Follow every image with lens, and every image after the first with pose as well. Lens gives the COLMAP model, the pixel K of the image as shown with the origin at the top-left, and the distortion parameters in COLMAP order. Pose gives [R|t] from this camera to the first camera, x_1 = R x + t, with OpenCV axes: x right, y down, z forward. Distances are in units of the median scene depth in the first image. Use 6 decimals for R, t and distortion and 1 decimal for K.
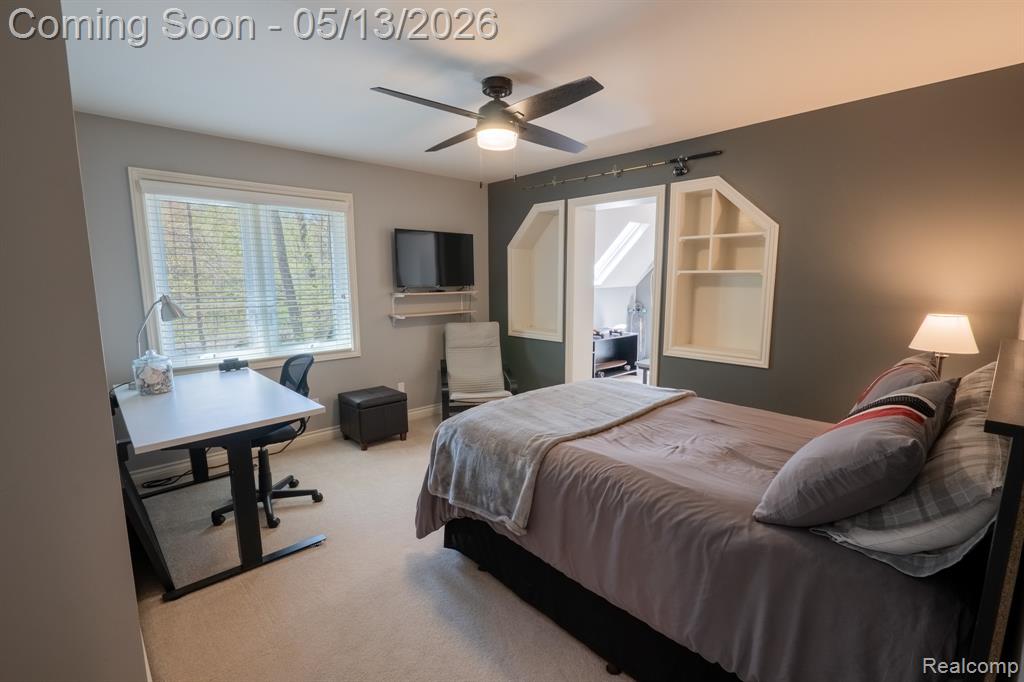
lens RADIAL K [[462.0, 0, 510.2], [0, 462.0, 344.7], [0, 0, 1]] dist [-0.001453, -0.000132]
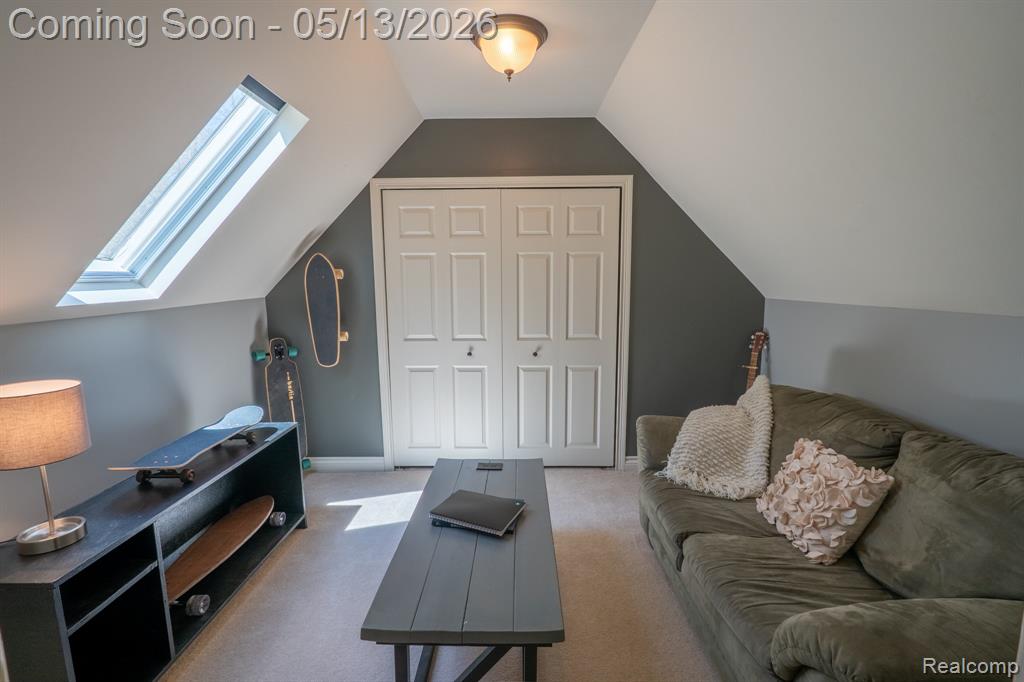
lens RADIAL K [[468.5, 0, 514.9], [0, 468.5, 342.8], [0, 0, 1]] dist [-0.003694, -0.000746]
pose [[0.689531, -0.102531, 0.716962, 0.240425], [0.107726, 0.993436, 0.038464, -0.157149], [-0.716200, 0.050713, 0.696050, 1.099292]]
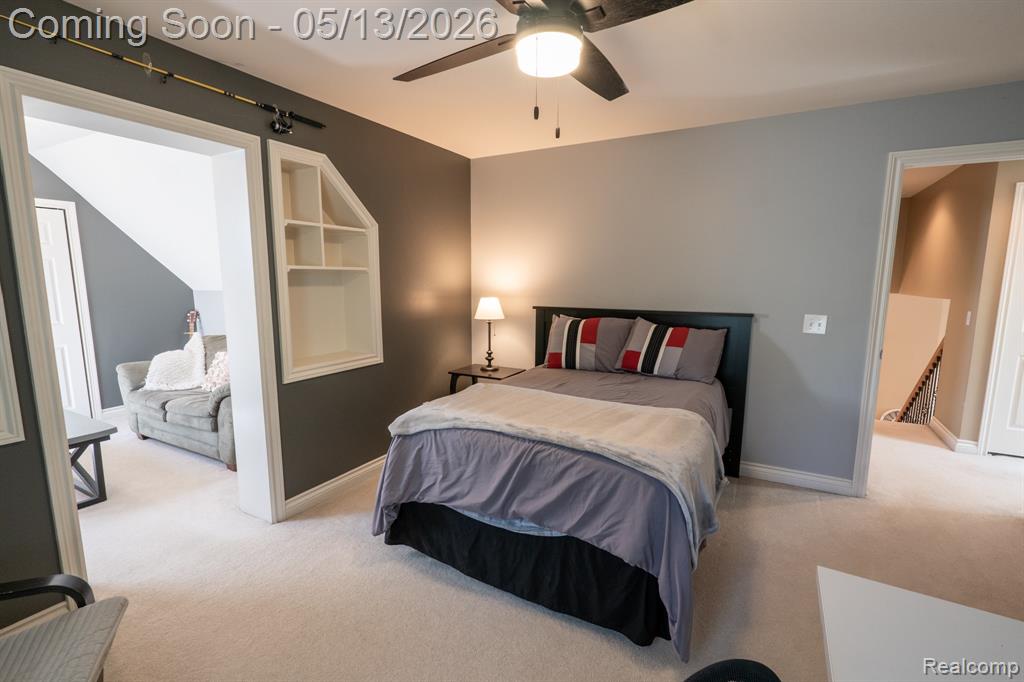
lens RADIAL K [[468.5, 0, 514.9], [0, 468.5, 342.8], [0, 0, 1]] dist [-0.003694, -0.000746]
pose [[-0.305938, -0.130674, 0.943041, -0.456195], [0.135531, 0.974470, 0.178998, -0.122219], [-0.942355, 0.182574, -0.280416, 0.876384]]
